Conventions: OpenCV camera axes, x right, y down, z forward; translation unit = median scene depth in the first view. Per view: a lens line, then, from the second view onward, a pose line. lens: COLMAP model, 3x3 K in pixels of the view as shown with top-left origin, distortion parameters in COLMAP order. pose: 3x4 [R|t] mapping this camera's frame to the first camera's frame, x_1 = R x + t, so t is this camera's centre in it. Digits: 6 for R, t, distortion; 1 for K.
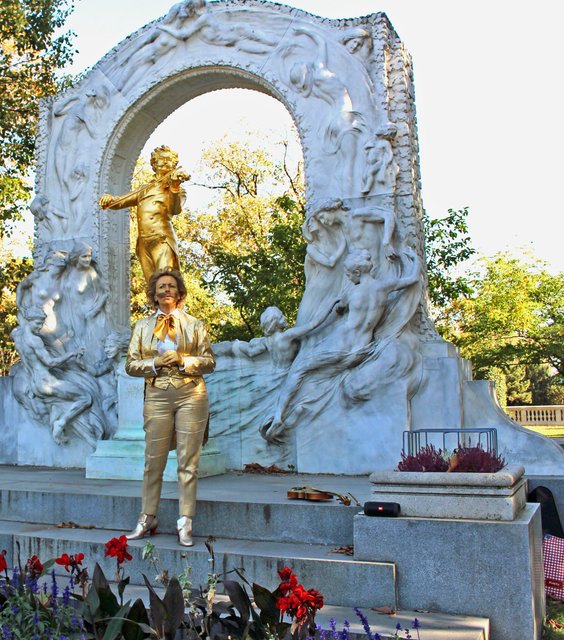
lens RADIAL K [[947.7, 0, 281.9], [0, 947.7, 319.9], [0, 0, 1]] dist [-0.135277, 0.000000]
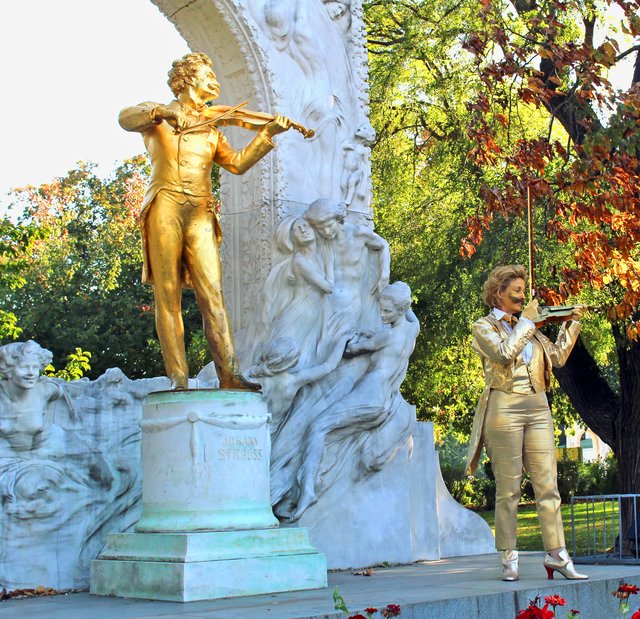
lens RADIAL K [[1530.4, 0, 318.6], [0, 1530.4, 306.2], [0, 0, 1]] dist [-0.038514, 0.000000]
pose [[0.210995, 0.127814, 0.969095, -1.110198], [-0.062994, 0.991131, -0.117006, 0.095481], [-0.975455, -0.036359, 0.217175, 0.731779]]
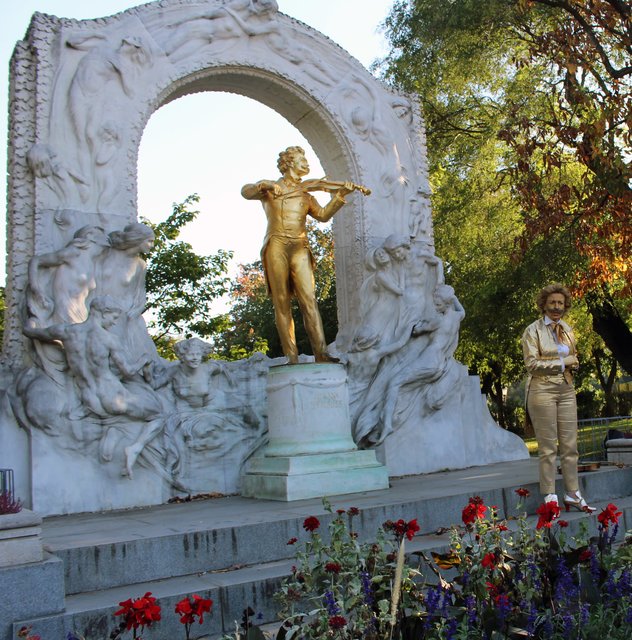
lens RADIAL K [[958.5, 0, 318.3], [0, 958.5, 324.2], [0, 0, 1]] dist [-0.125894, 0.000000]
pose [[0.365190, 0.092922, 0.926284, -1.046048], [-0.023484, 0.995609, -0.090618, 0.085559], [-0.930637, 0.011340, 0.365768, 0.655535]]
